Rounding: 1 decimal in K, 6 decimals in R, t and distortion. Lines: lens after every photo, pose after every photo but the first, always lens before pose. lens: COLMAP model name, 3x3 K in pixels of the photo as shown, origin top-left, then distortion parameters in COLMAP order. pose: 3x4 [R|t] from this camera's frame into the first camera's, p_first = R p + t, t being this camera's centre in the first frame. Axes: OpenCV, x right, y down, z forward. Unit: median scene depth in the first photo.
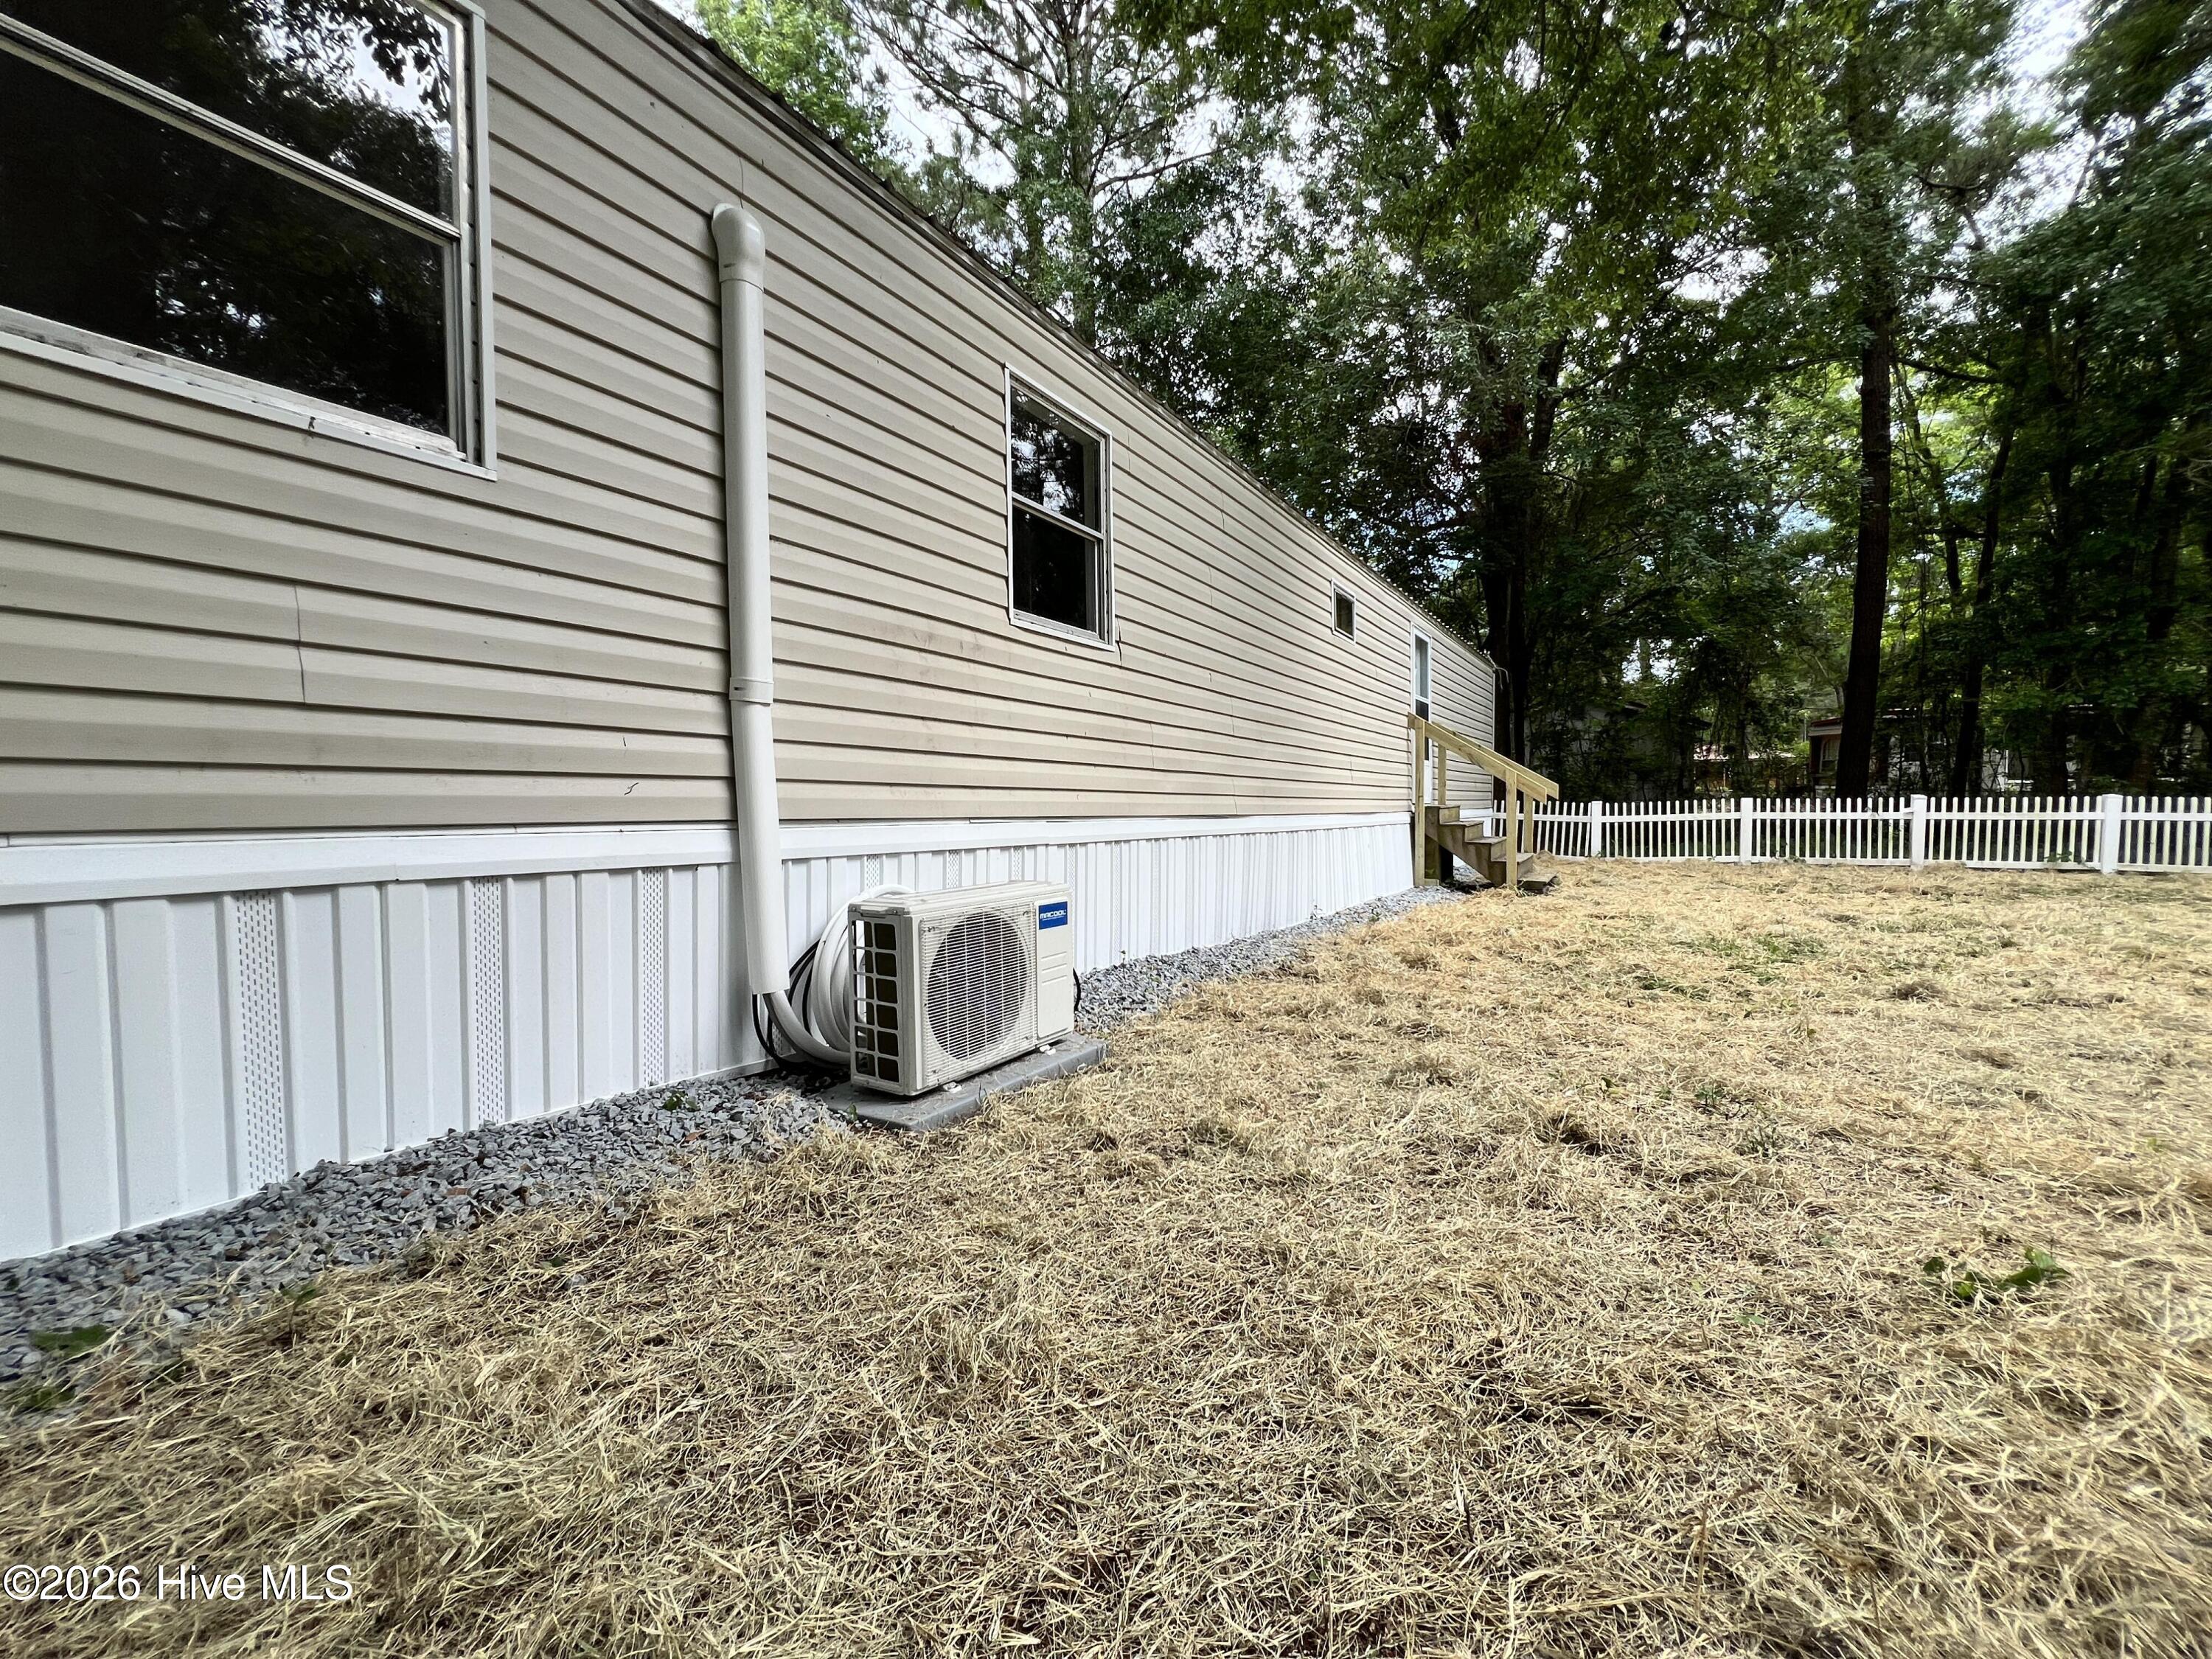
lens RADIAL K [[884.3, 0, 1107.8], [0, 884.3, 835.3], [0, 0, 1]] dist [0.000800, -0.000283]
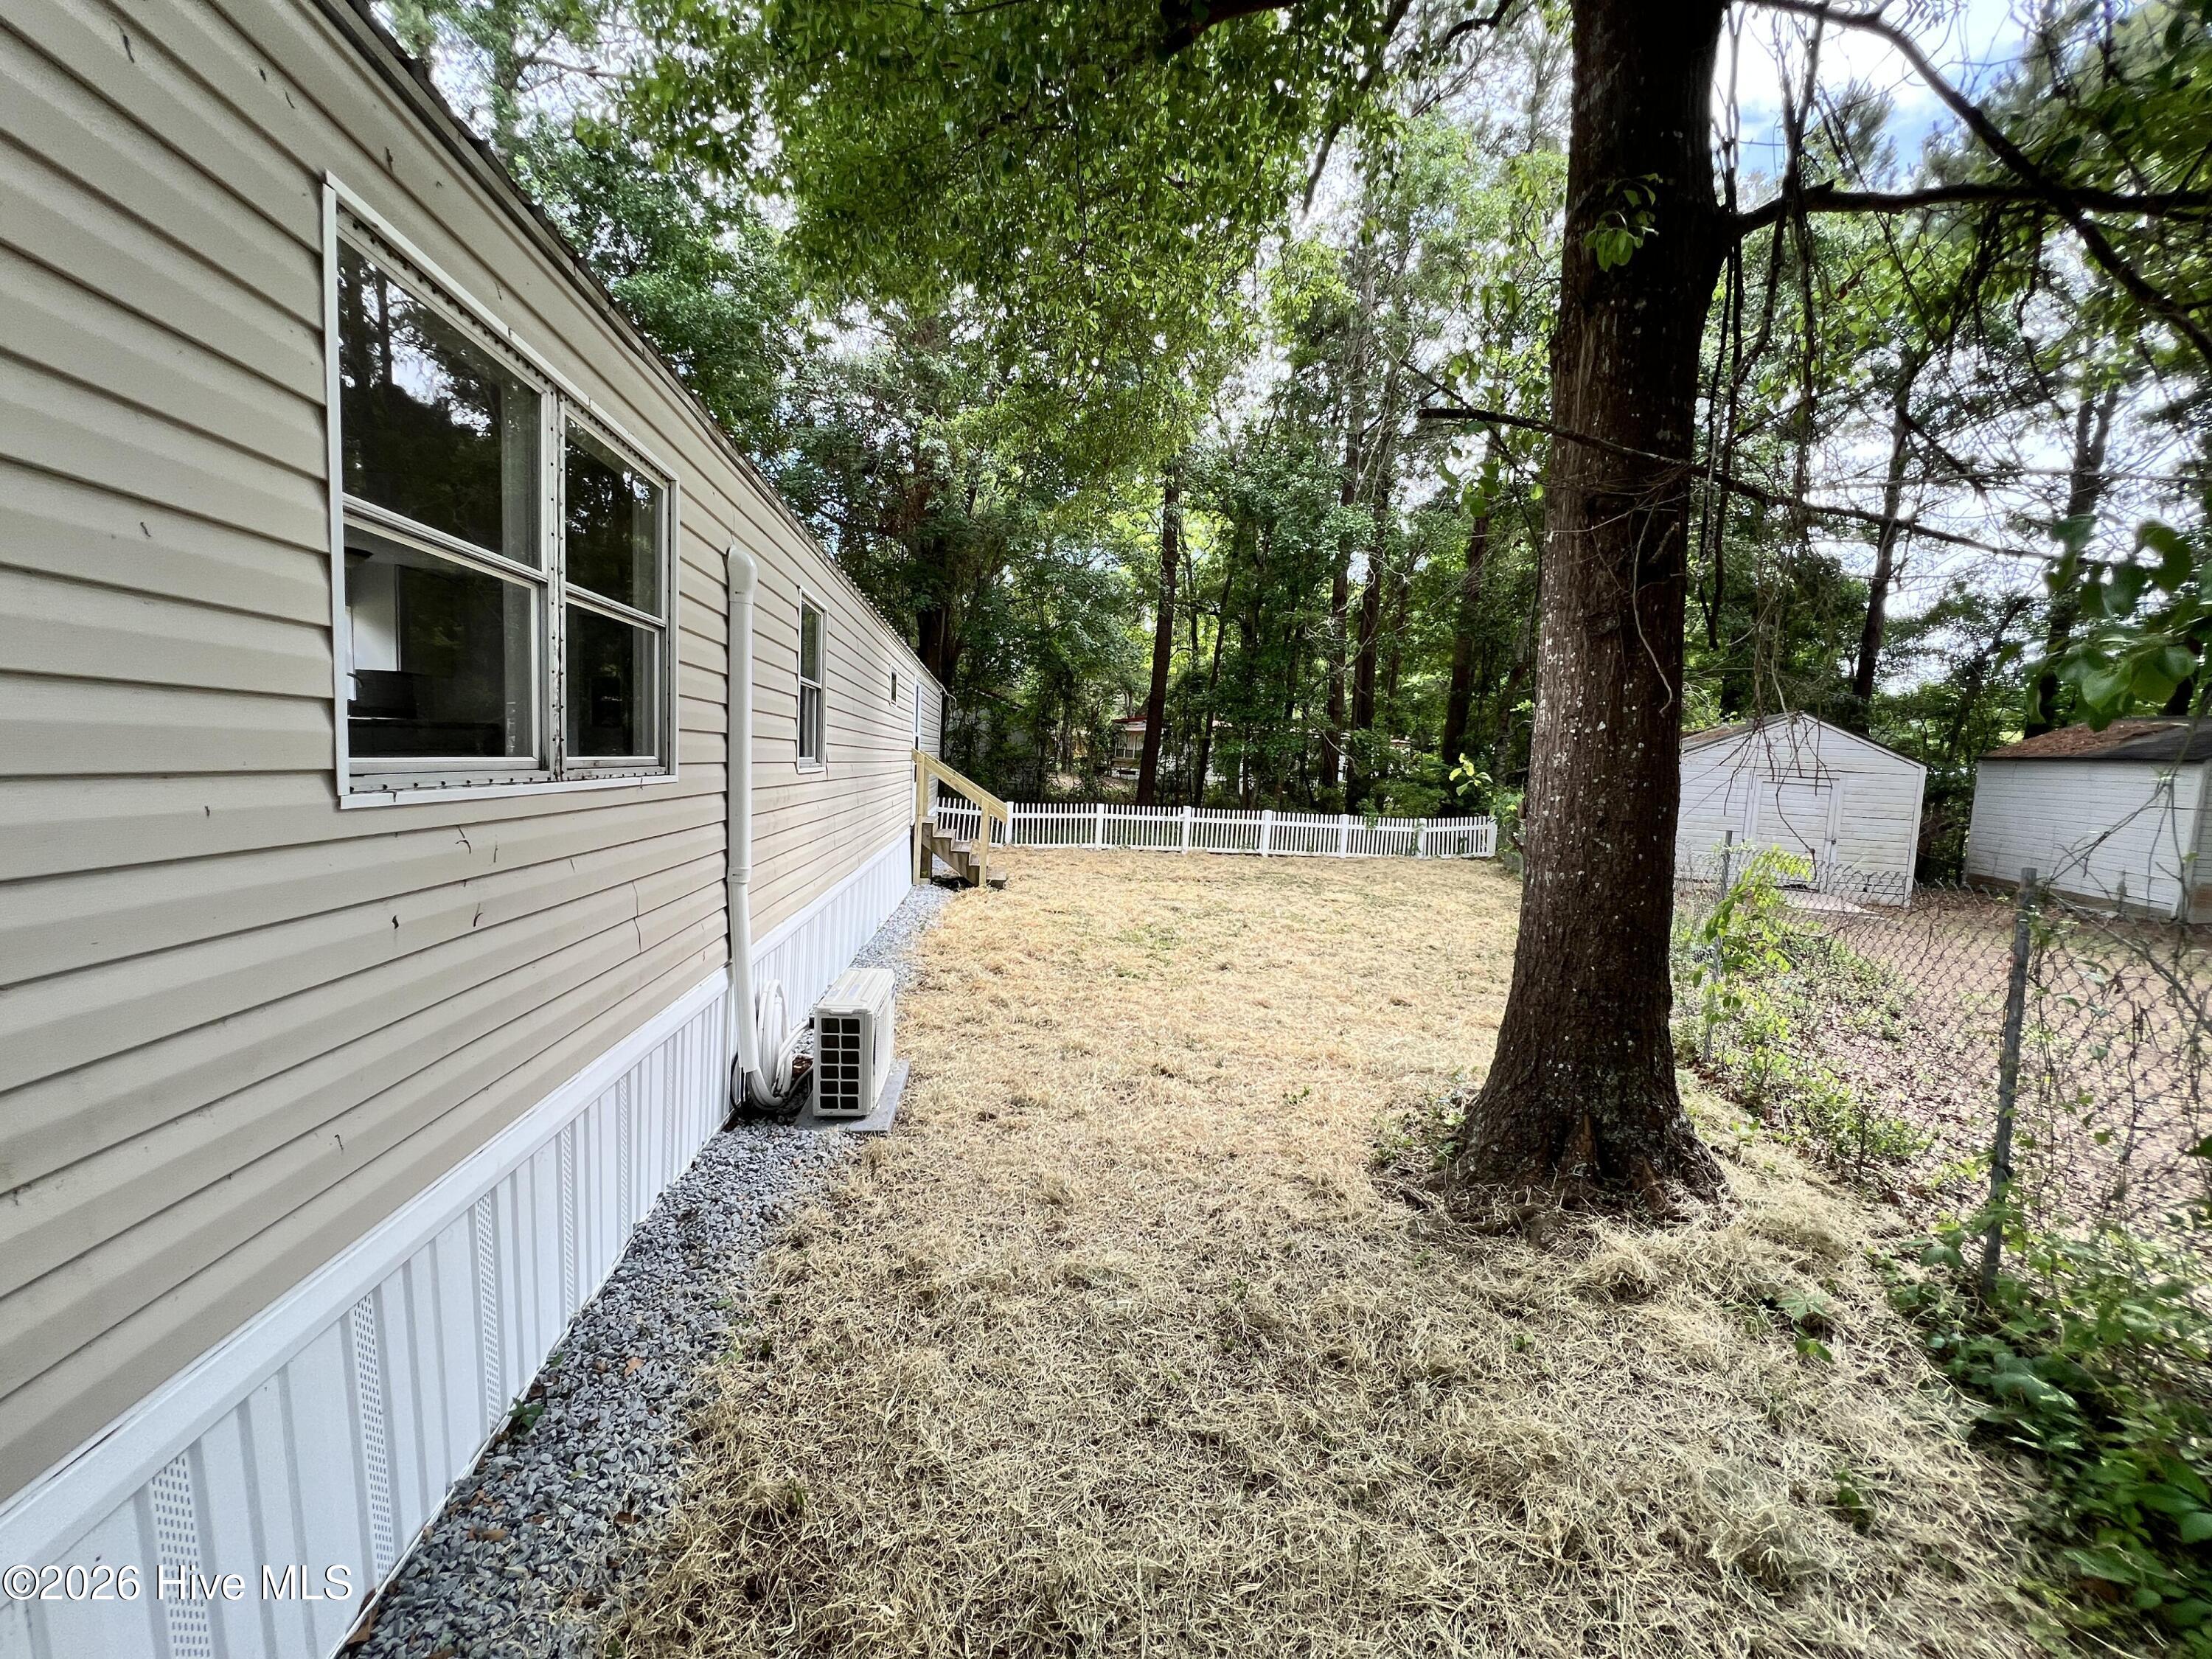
lens RADIAL K [[884.3, 0, 1103.2], [0, 884.3, 833.1], [0, 0, 1]] dist [0.000800, -0.000283]
pose [[0.772877, -0.006806, 0.634519, -0.725445], [-0.036148, 0.997847, 0.054733, -0.279471], [-0.633525, -0.065238, 0.770967, -0.453572]]
